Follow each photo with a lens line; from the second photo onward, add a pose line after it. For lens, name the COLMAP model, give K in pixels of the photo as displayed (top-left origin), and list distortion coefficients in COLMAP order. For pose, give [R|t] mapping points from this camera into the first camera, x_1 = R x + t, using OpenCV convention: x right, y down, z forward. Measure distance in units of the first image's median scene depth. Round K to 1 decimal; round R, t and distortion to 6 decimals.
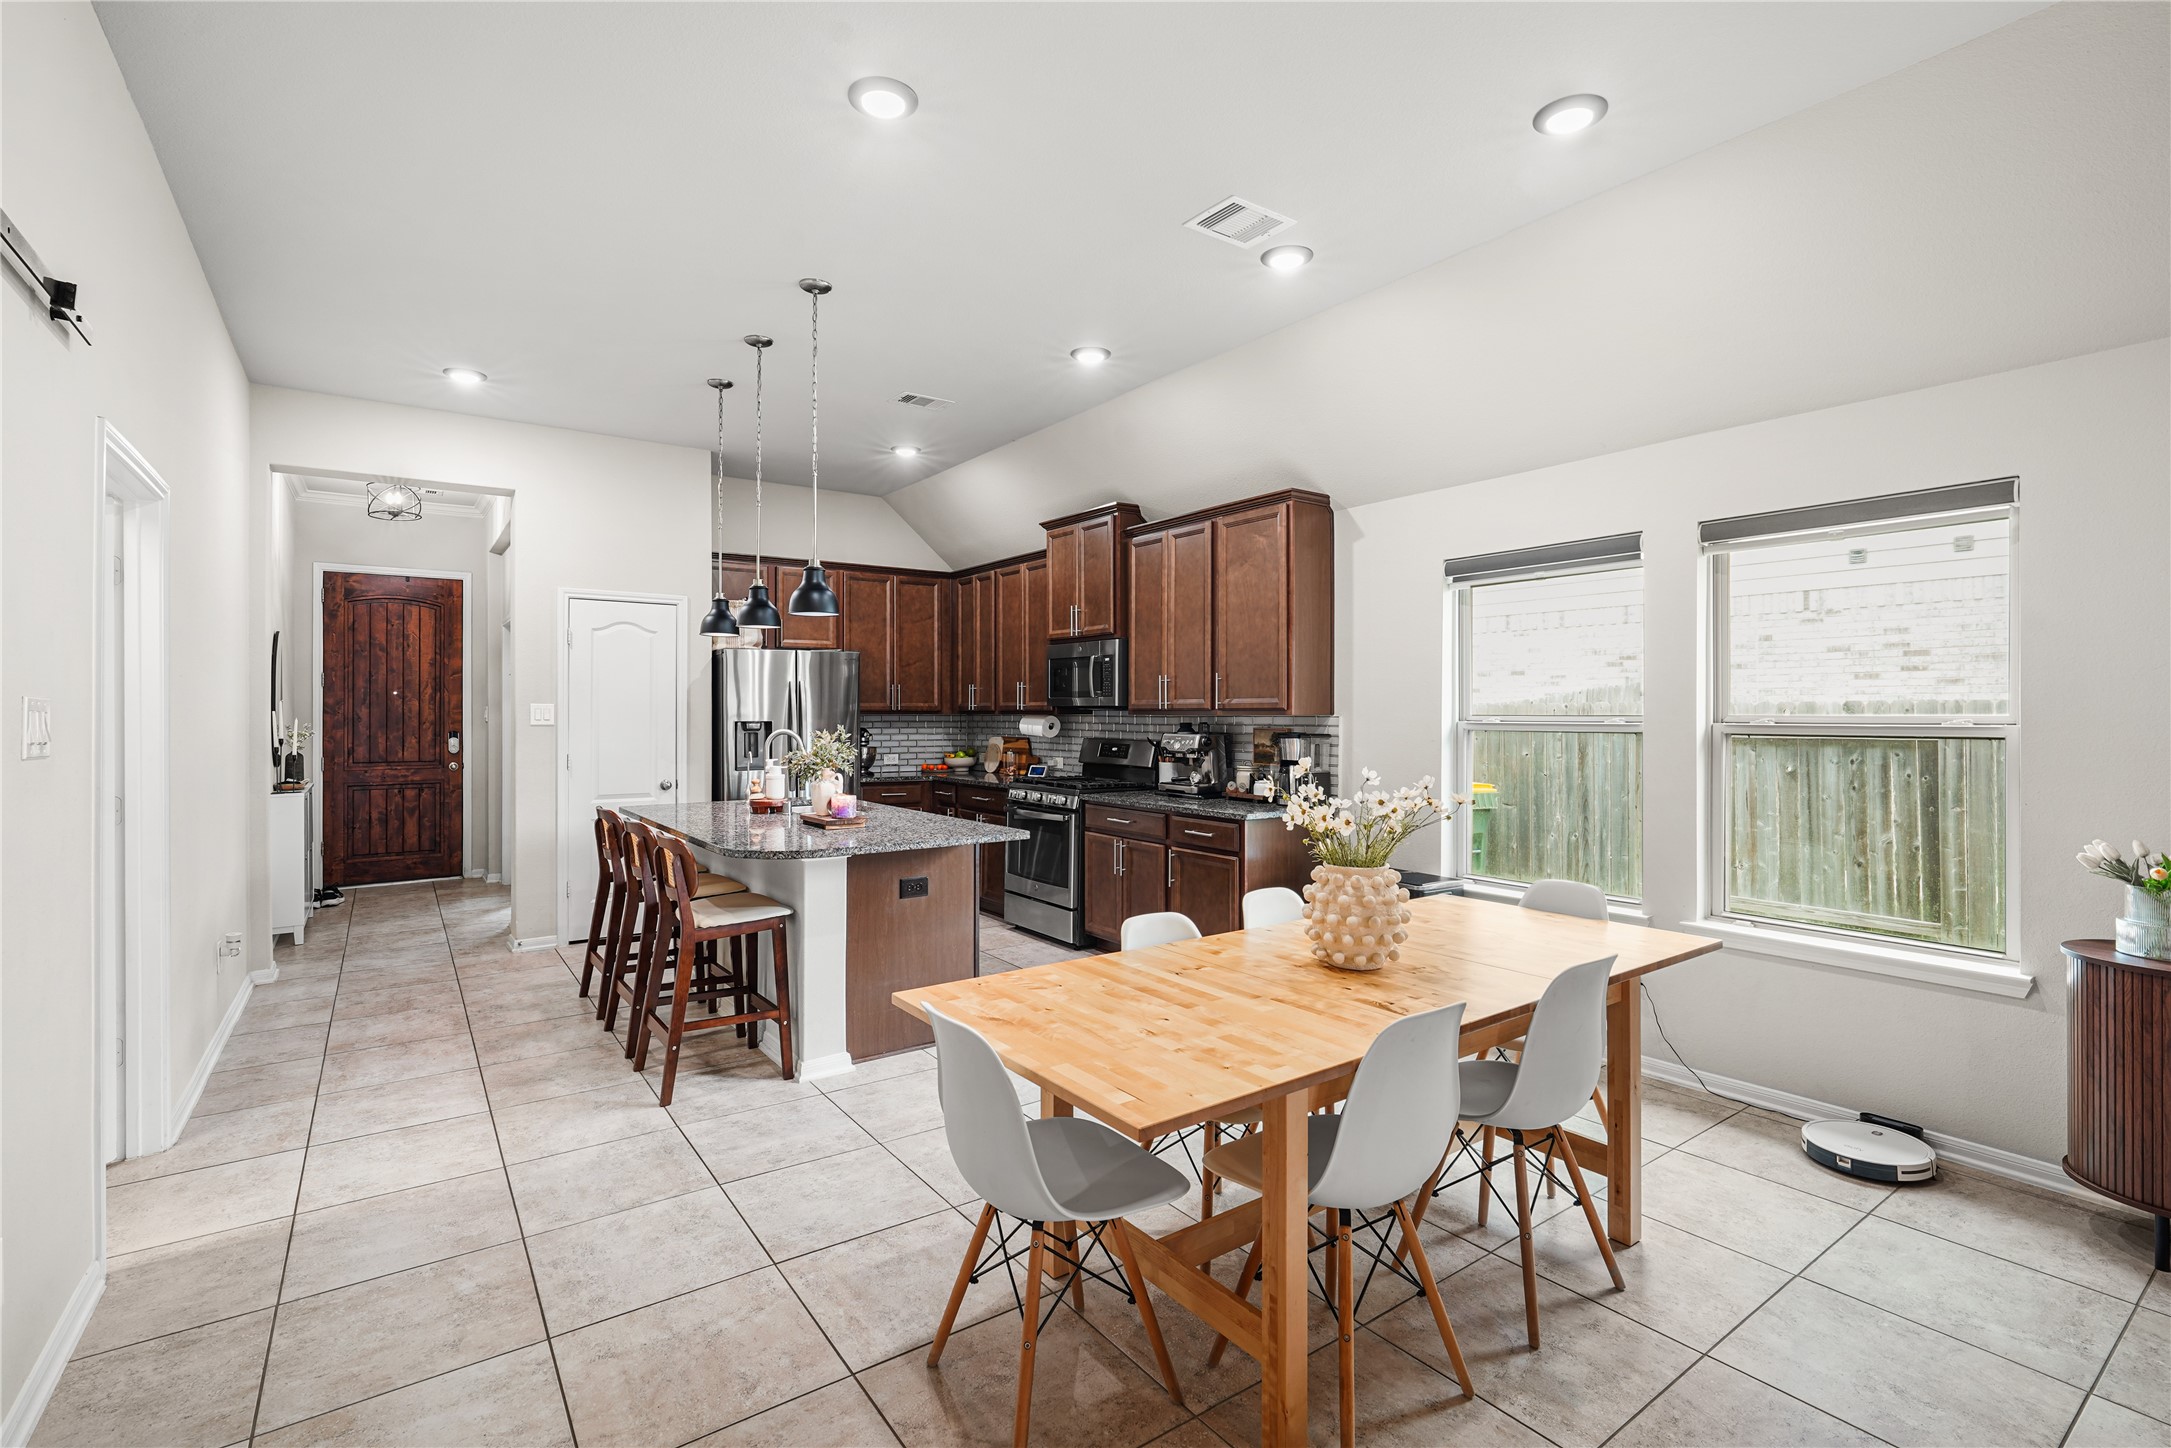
lens RADIAL K [[993.3, 0, 1079.1], [0, 993.3, 712.7], [0, 0, 1]] dist [-0.001908, 0.000229]
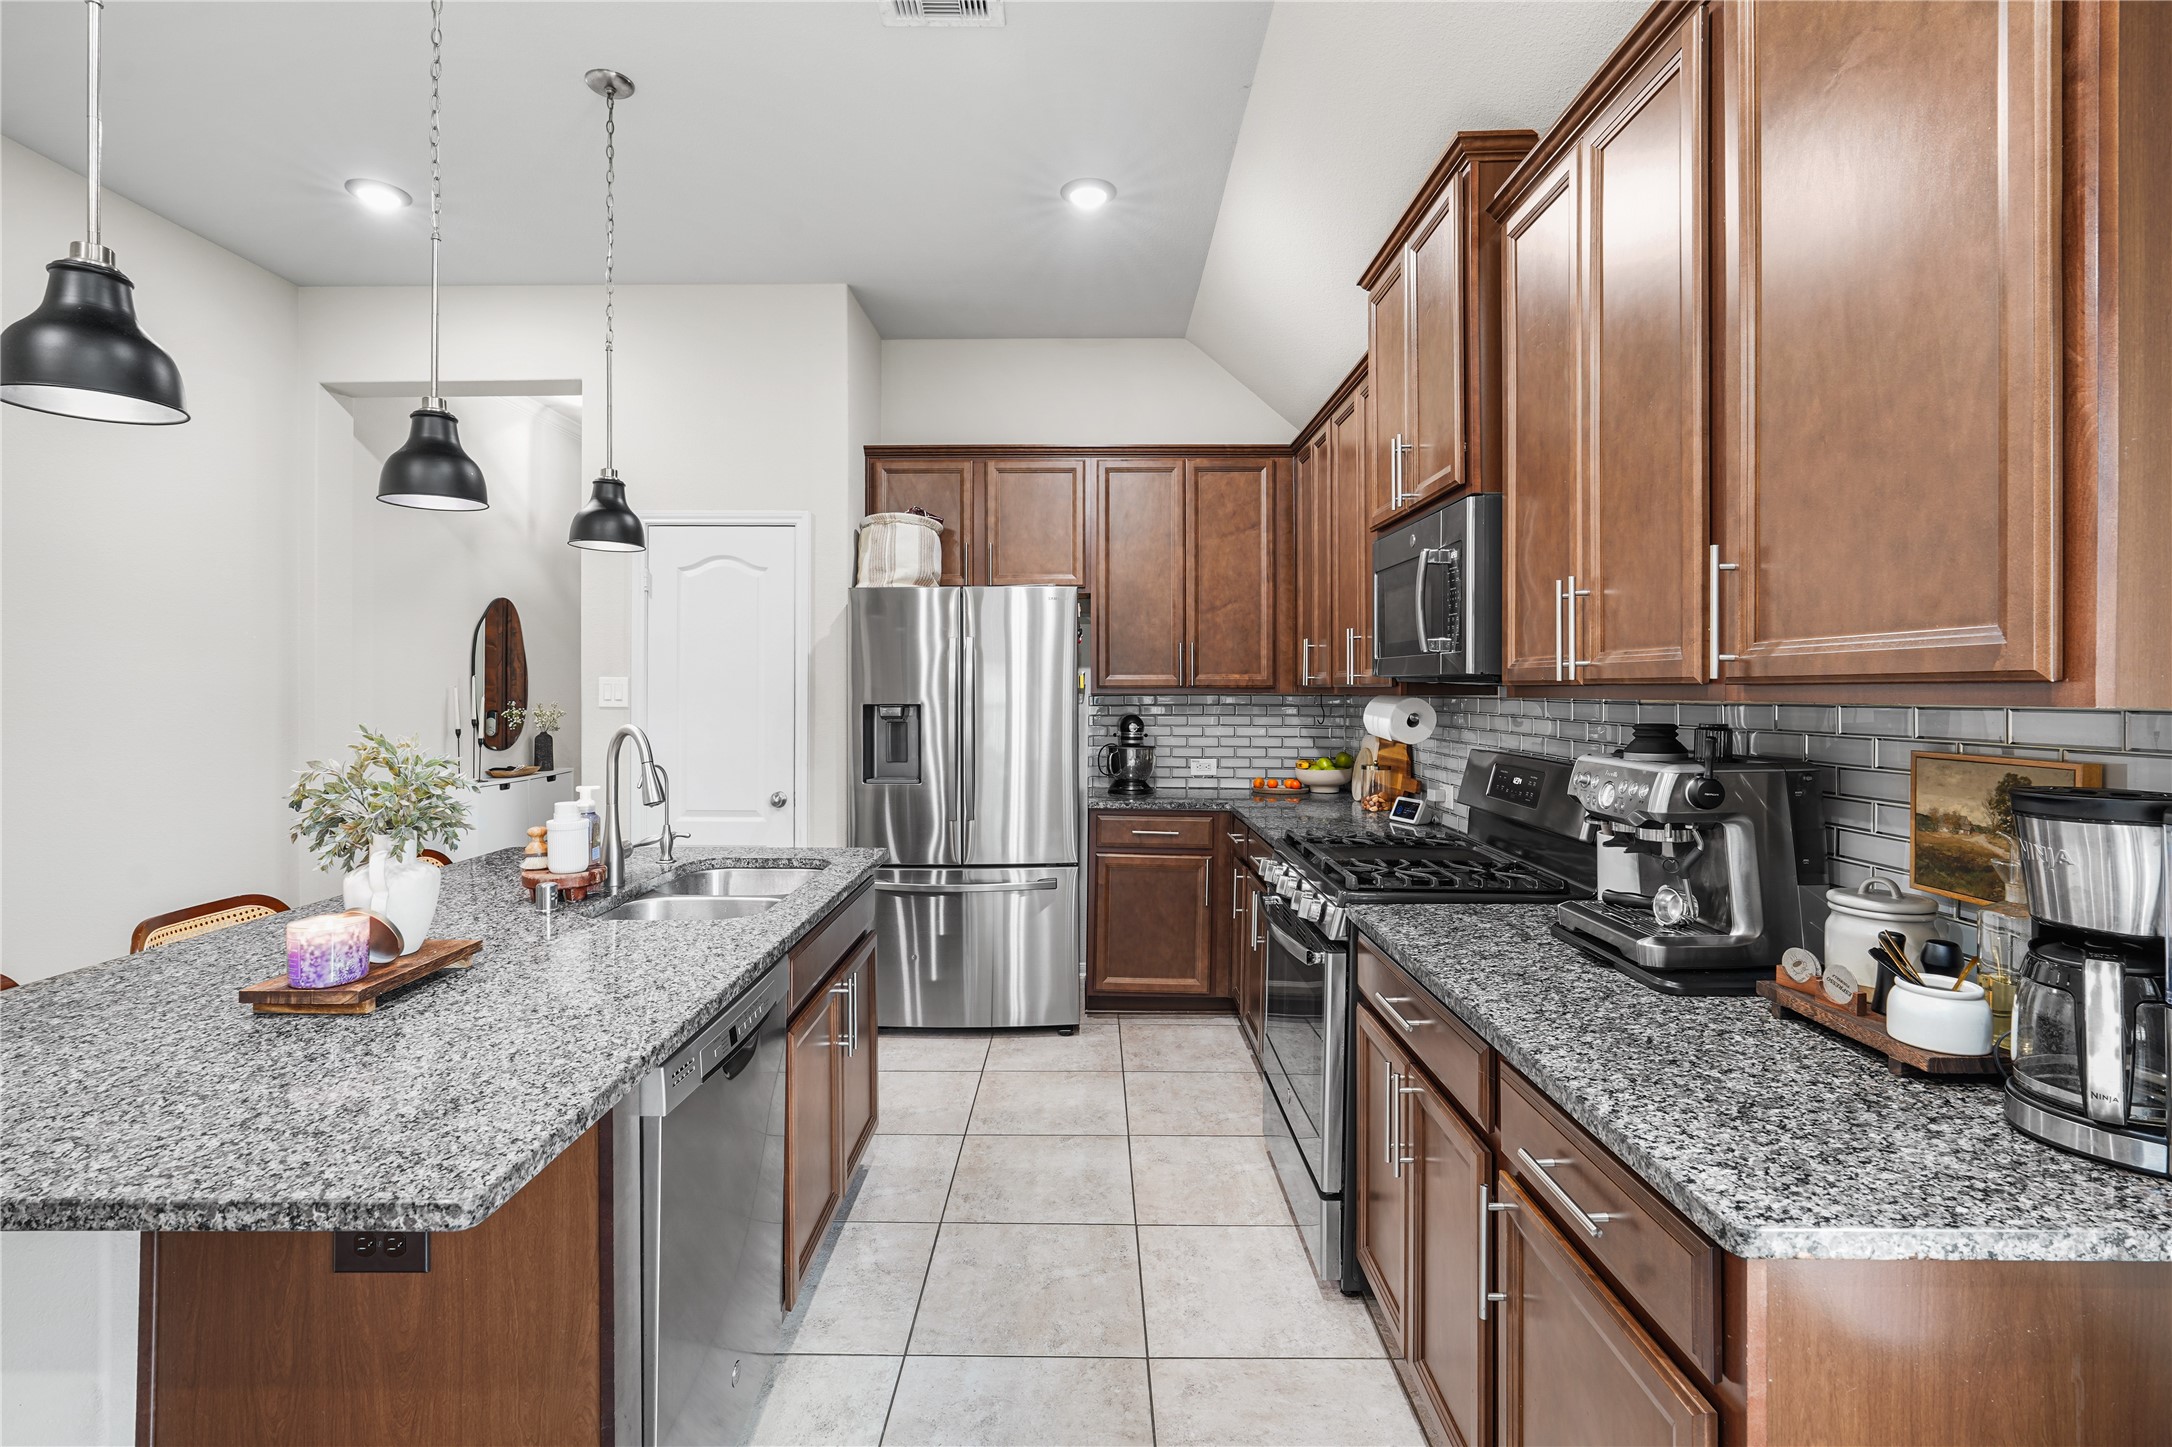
lens RADIAL K [[993.7, 0, 1072.8], [0, 993.7, 681.5], [0, 0, 1]] dist [-0.001908, 0.000229]
pose [[0.802600, -0.003808, -0.596506, 0.146325], [-0.001615, 0.999962, -0.008557, -0.000329], [0.596516, 0.007831, 0.802563, 0.626105]]
